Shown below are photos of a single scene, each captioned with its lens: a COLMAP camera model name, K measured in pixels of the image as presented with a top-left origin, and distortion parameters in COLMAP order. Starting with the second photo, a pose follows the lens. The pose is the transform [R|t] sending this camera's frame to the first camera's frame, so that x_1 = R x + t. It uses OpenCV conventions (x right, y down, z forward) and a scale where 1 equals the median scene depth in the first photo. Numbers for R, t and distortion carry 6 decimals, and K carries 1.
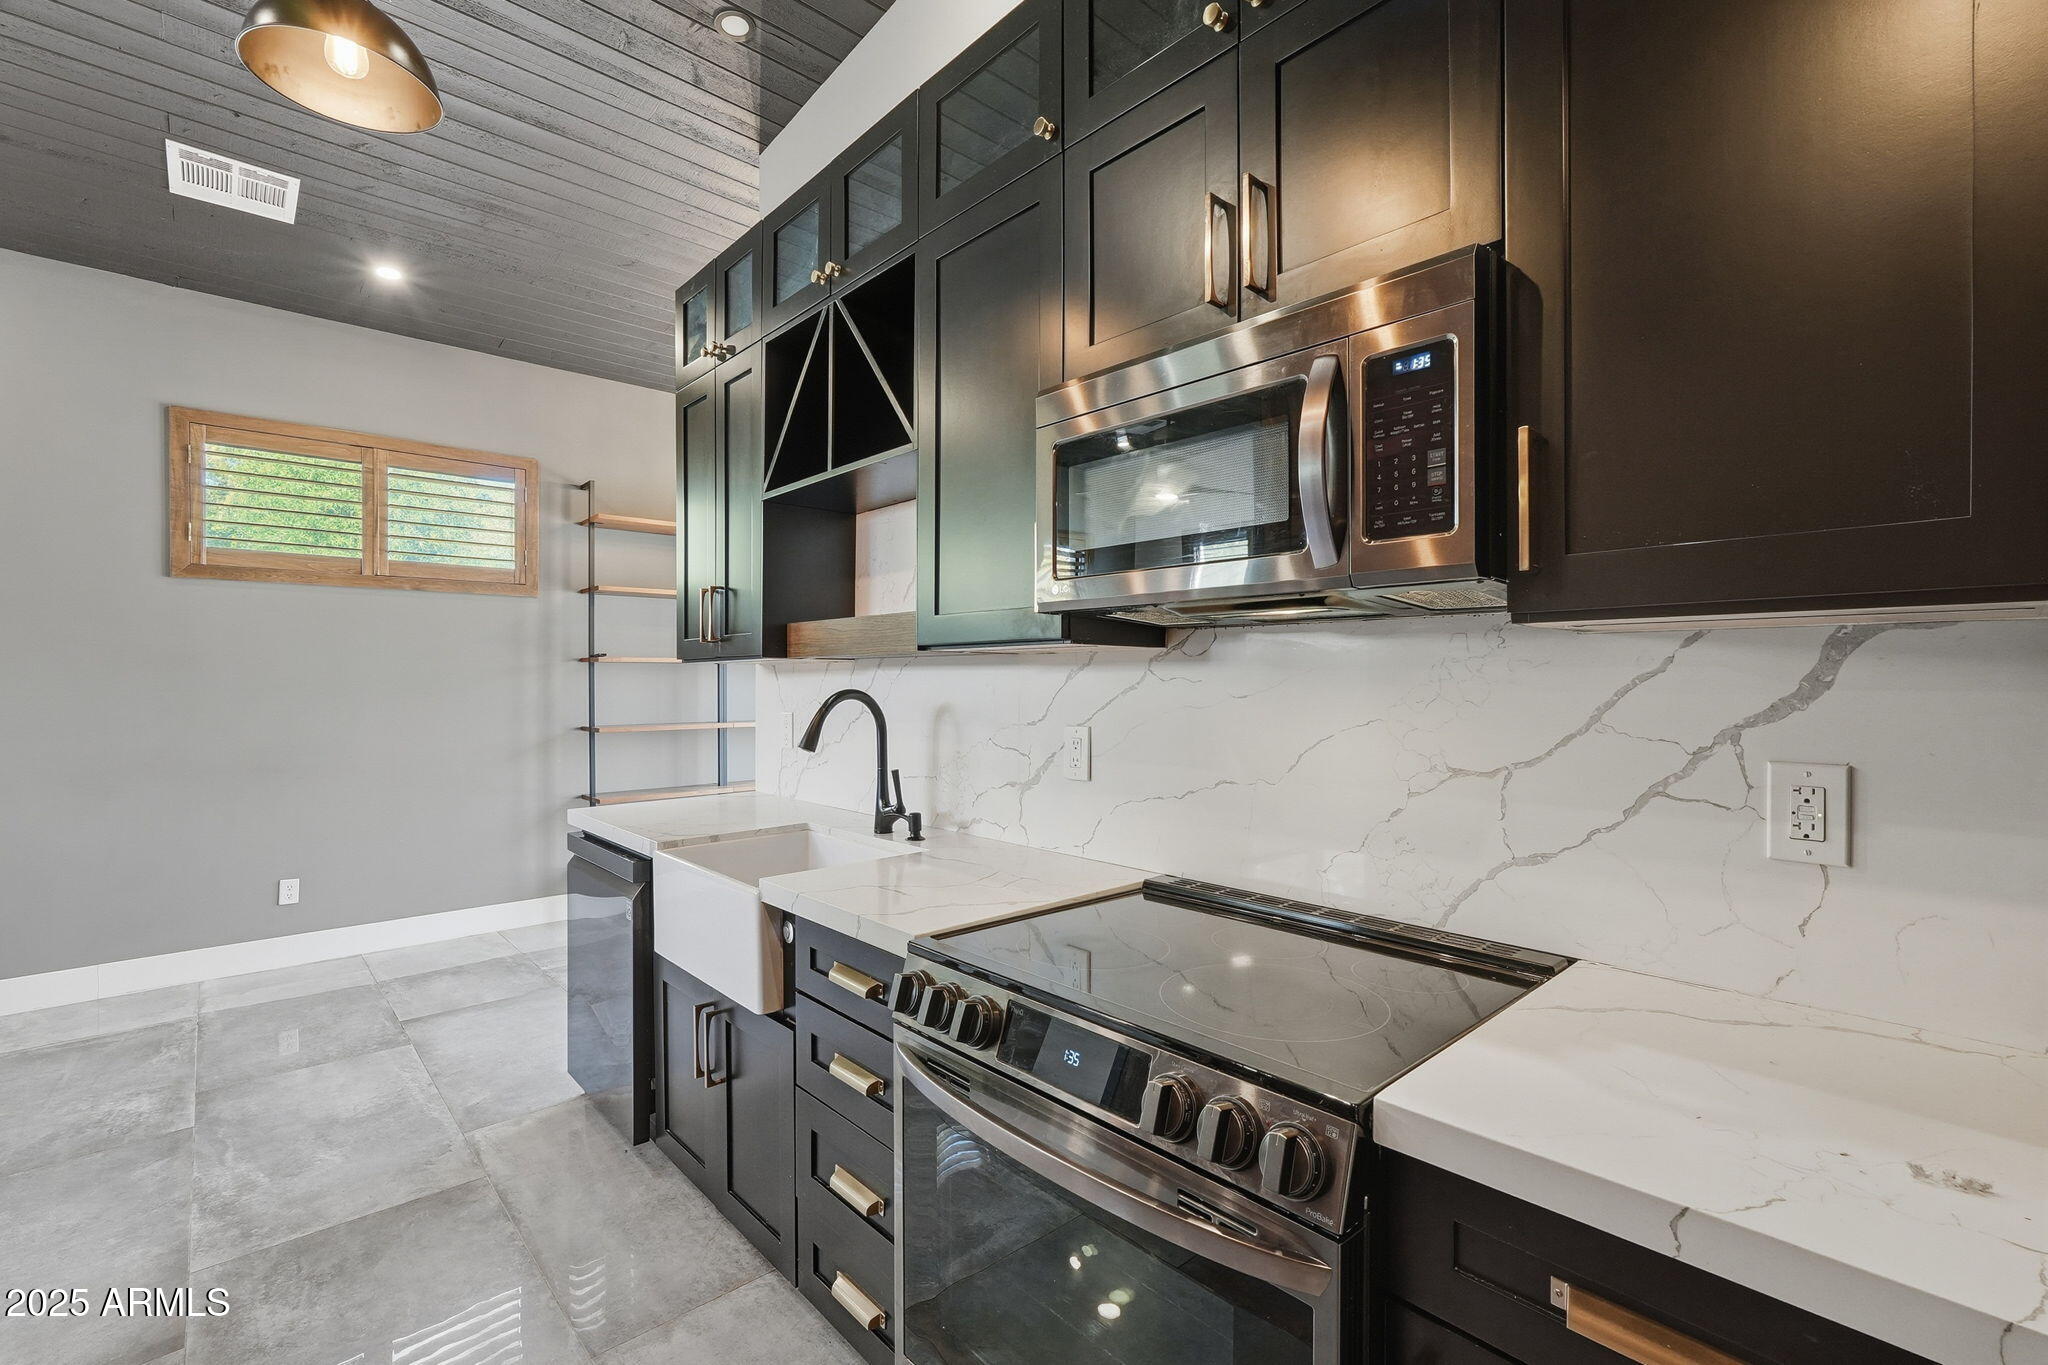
lens RADIAL K [[901.6, 0, 1016.4], [0, 901.6, 682.8], [0, 0, 1]] dist [-0.008692, 0.002744]
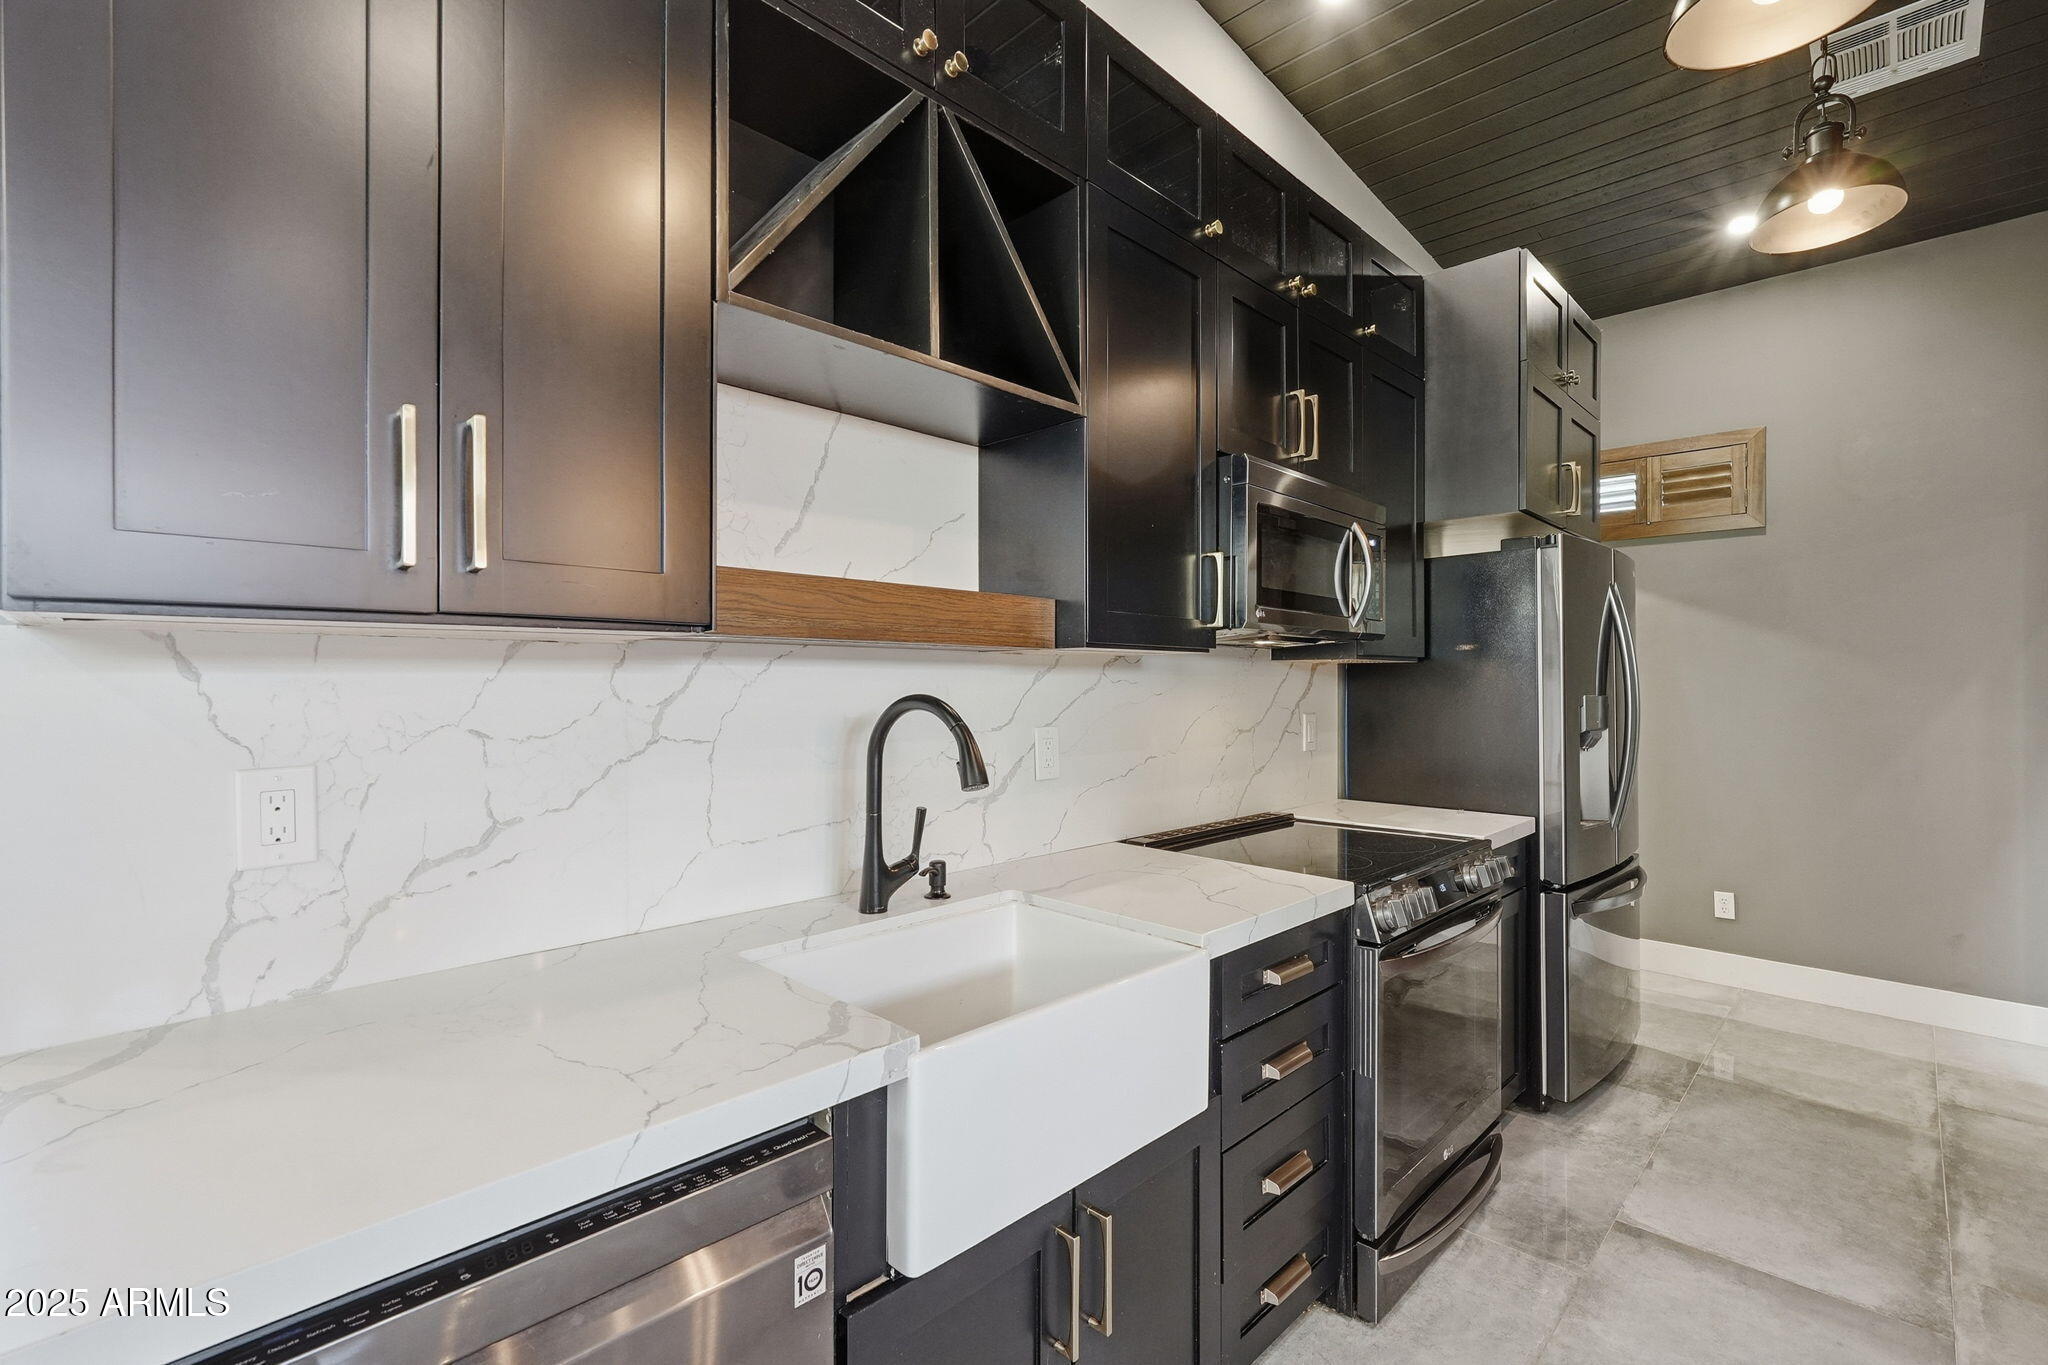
lens RADIAL K [[901.6, 0, 1023.8], [0, 901.6, 675.4], [0, 0, 1]] dist [-0.008692, 0.002744]
pose [[-0.055700, 0.012444, 0.998370, -0.853612], [0.004265, 0.999916, -0.012225, 0.002045], [-0.998438, 0.003577, -0.055749, 0.970283]]
